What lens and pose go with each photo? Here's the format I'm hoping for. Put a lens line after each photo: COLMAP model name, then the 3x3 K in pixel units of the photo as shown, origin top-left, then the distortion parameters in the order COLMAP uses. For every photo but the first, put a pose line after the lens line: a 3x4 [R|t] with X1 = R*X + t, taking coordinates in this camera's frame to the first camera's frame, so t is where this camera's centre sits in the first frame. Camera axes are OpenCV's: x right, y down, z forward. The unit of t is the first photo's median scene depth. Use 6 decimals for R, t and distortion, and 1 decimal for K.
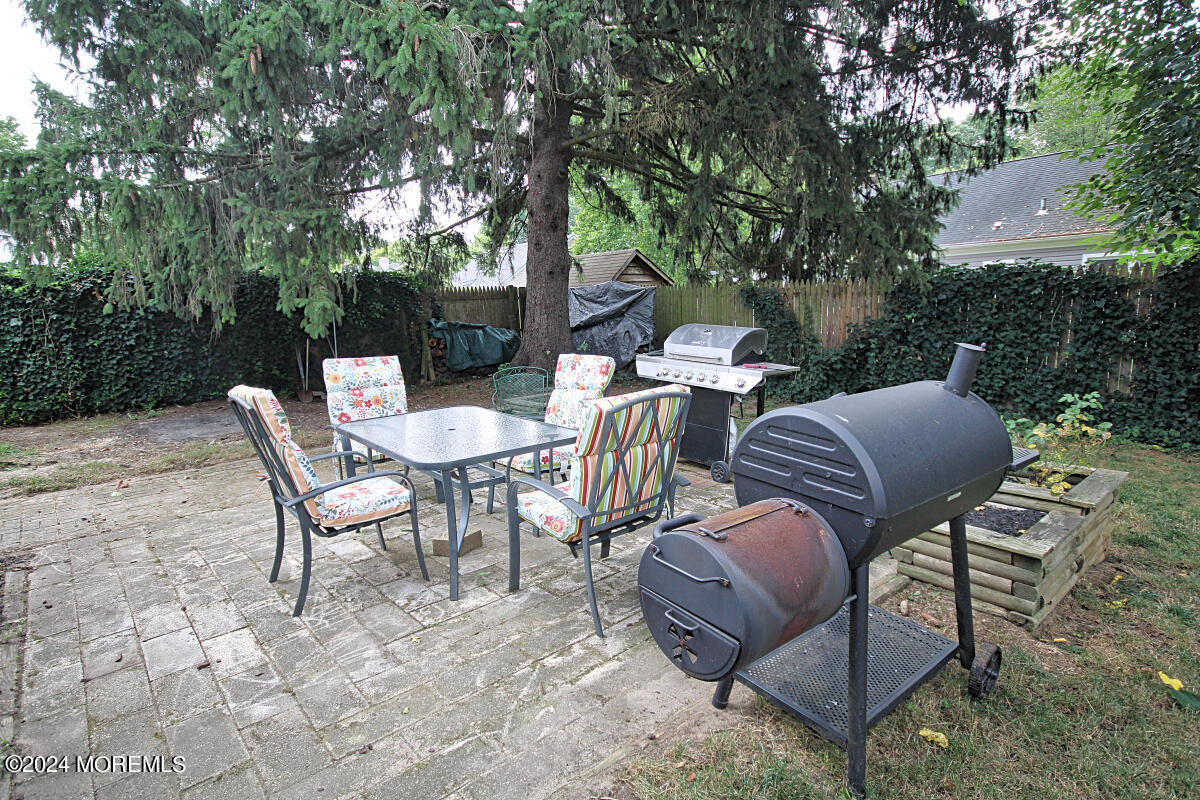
lens RADIAL K [[658.0, 0, 599.1], [0, 658.0, 406.5], [0, 0, 1]] dist [0.050759, -0.031747]
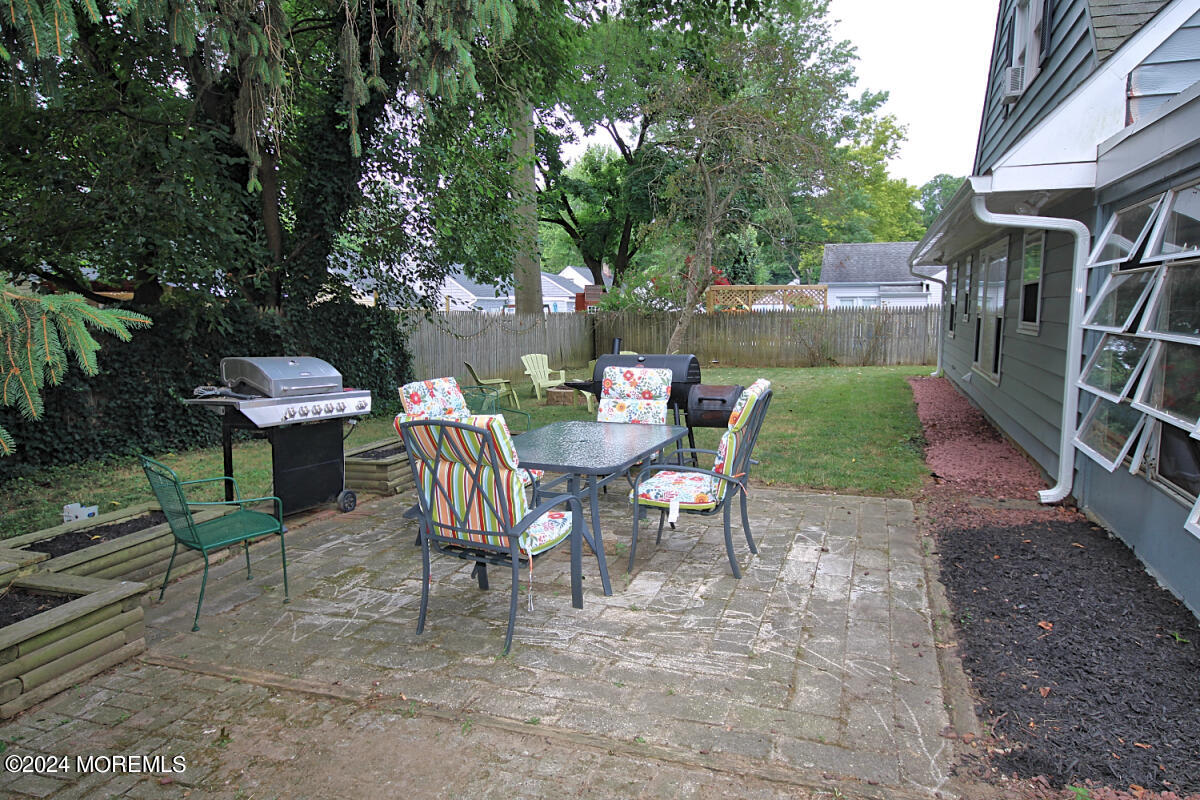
lens RADIAL K [[801.7, 0, 600.0], [0, 801.7, 400.0], [0, 0, 1]] dist [0.010010, 0.001872]
pose [[-0.522931, -0.056757, 0.850483, -0.846780], [0.155615, 0.974654, 0.160725, -0.149213], [-0.838050, 0.216396, -0.500845, 1.032422]]
